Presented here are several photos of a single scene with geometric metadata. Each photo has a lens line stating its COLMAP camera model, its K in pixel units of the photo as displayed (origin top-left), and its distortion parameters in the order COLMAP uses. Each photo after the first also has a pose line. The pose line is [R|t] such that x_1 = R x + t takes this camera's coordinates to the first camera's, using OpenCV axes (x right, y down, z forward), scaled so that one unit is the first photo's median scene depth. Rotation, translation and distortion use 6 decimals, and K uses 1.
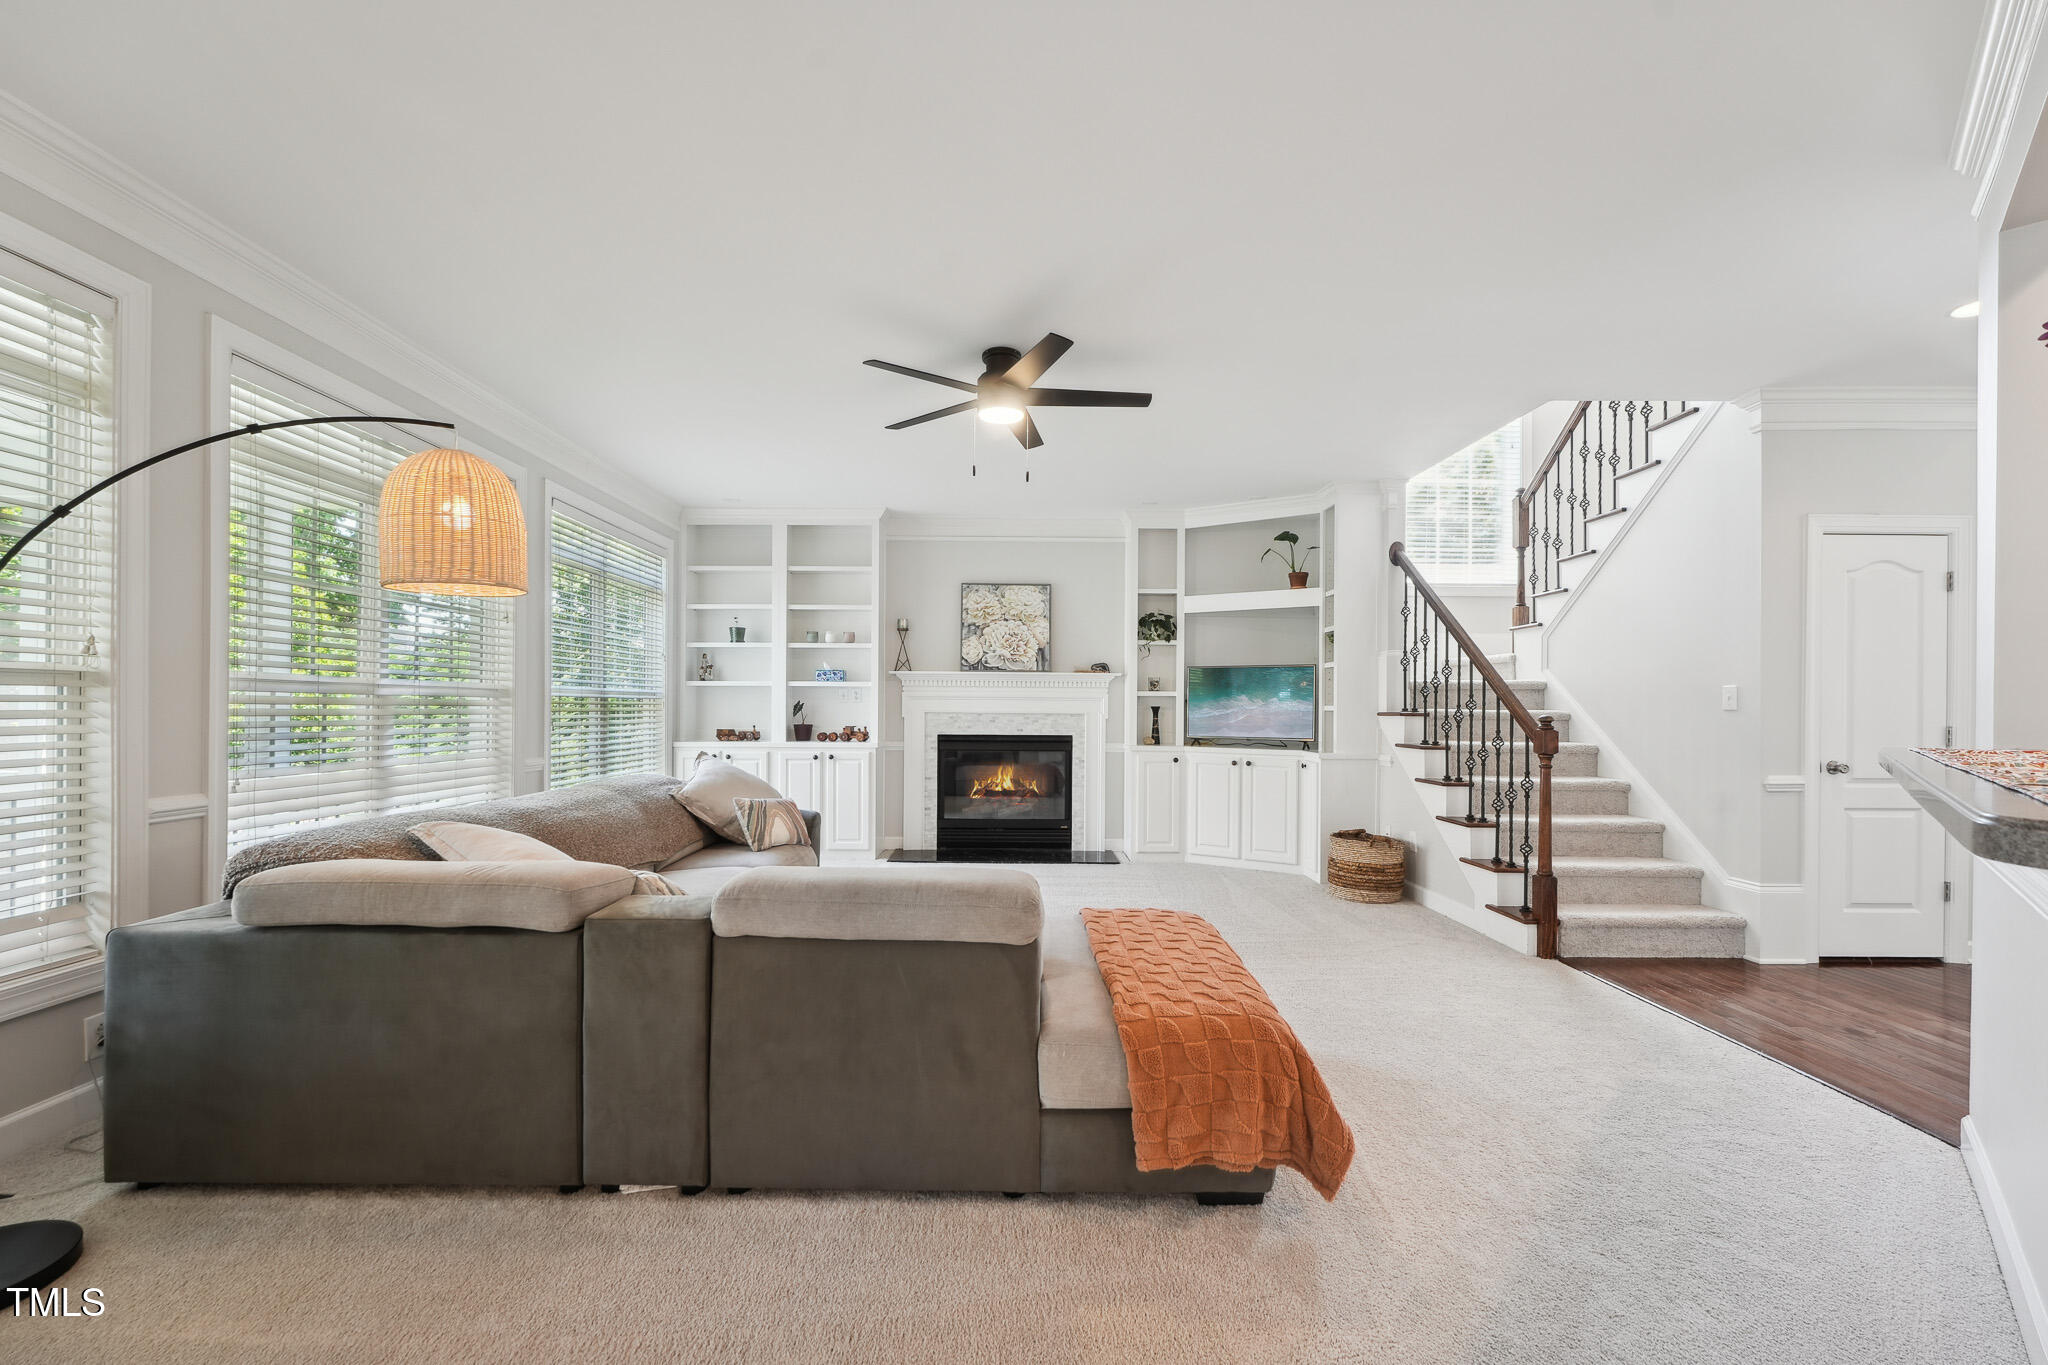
lens RADIAL K [[823.7, 0, 1017.4], [0, 823.7, 707.4], [0, 0, 1]] dist [0.000952, 0.000695]
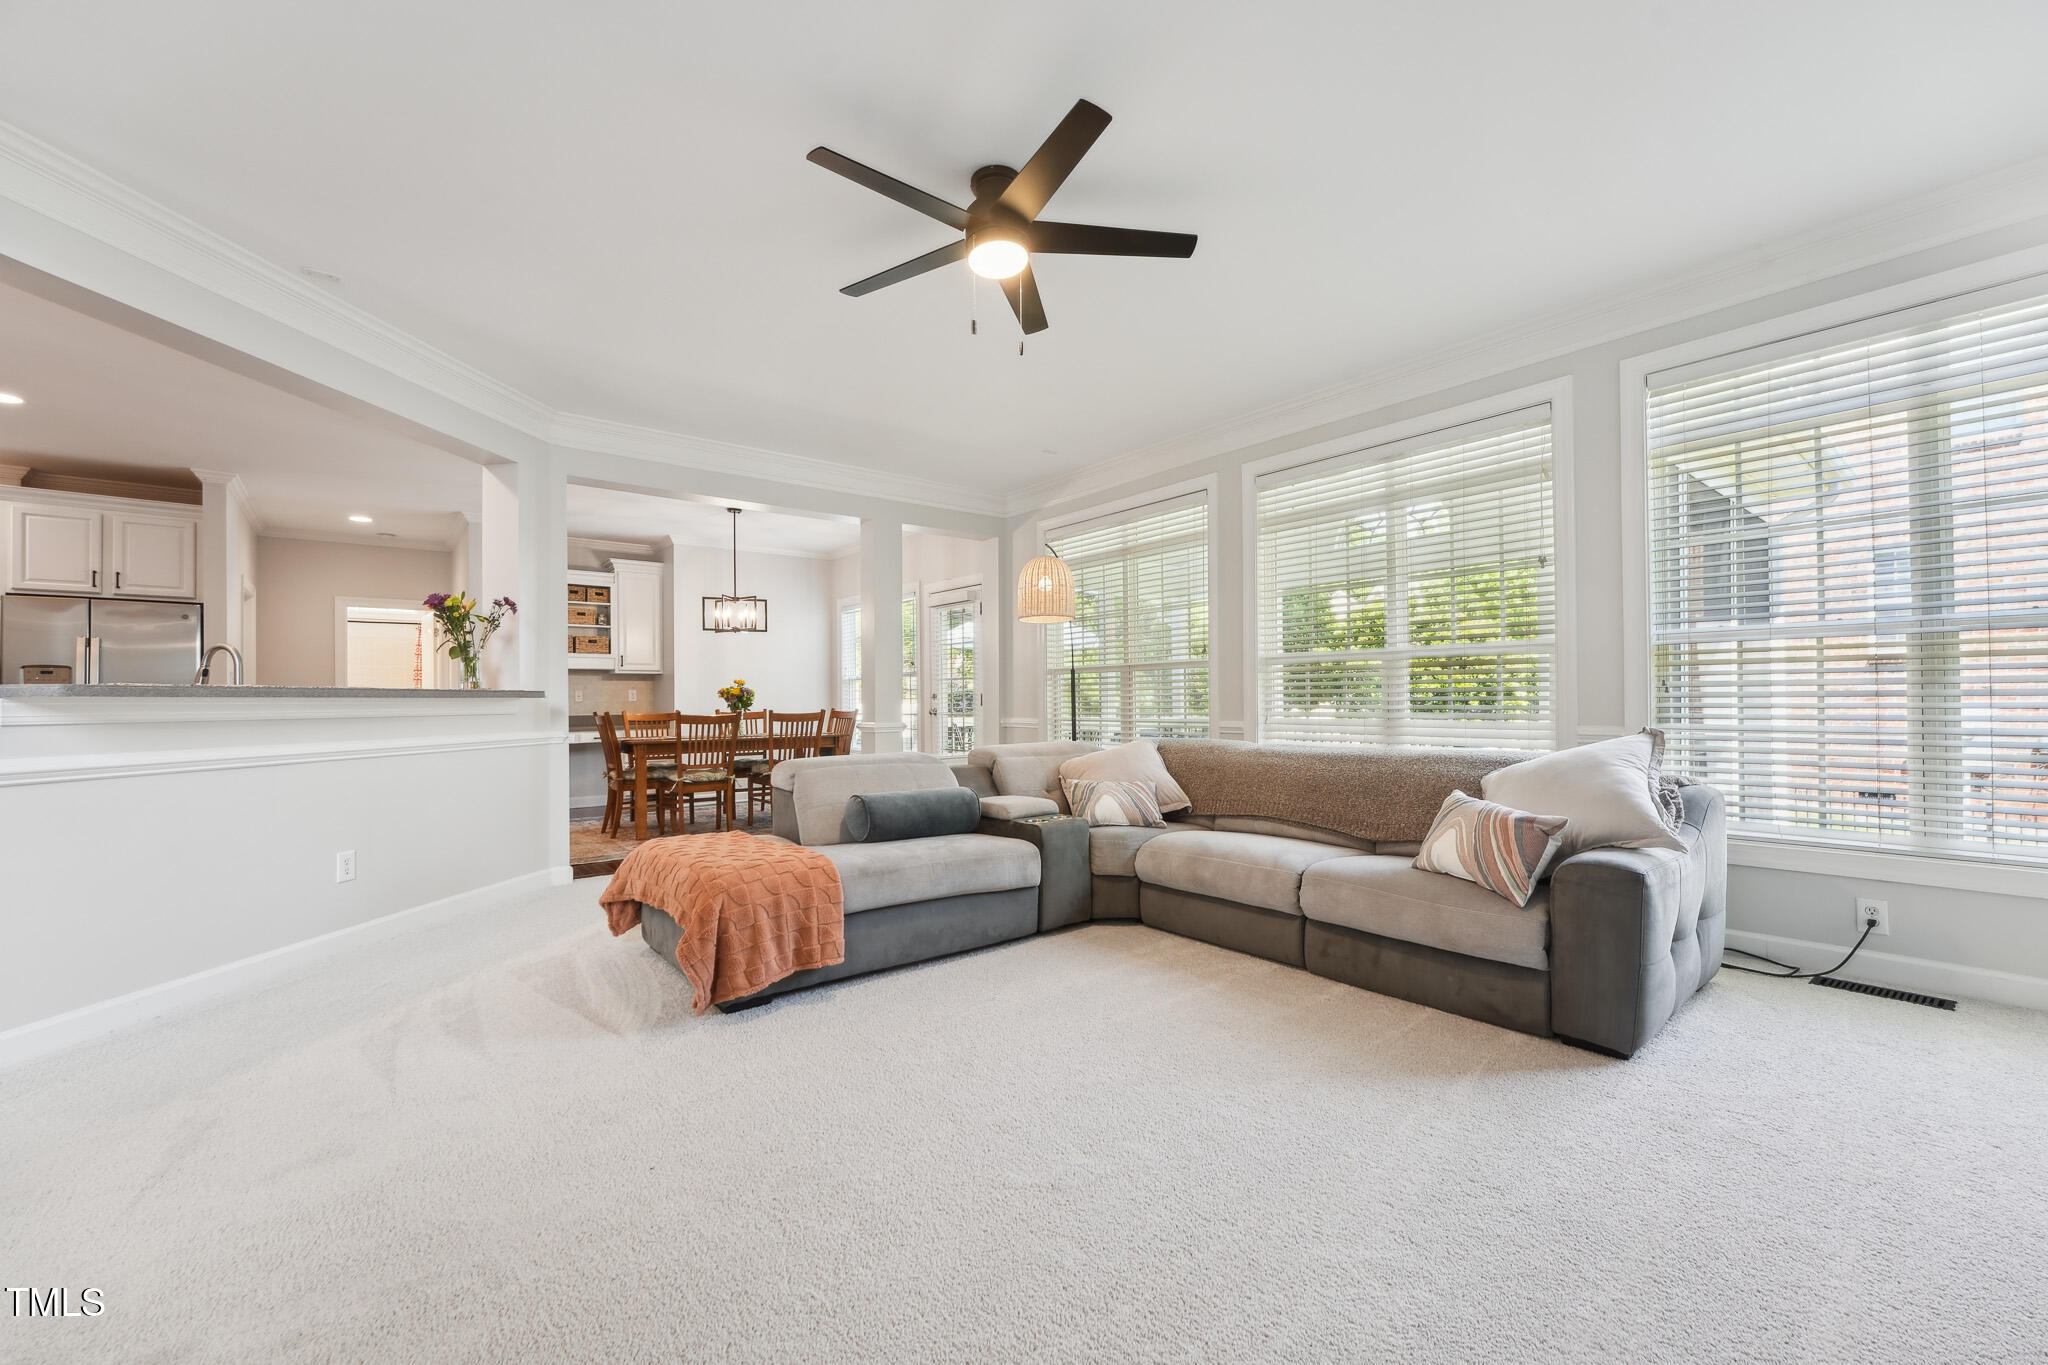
lens RADIAL K [[823.7, 0, 1019.6], [0, 823.7, 689.7], [0, 0, 1]] dist [0.000952, 0.000695]
pose [[-0.777134, -0.009567, -0.629263, 0.236578], [0.004802, 0.999765, -0.021131, 0.027432], [0.629317, -0.019443, -0.776905, 0.868711]]
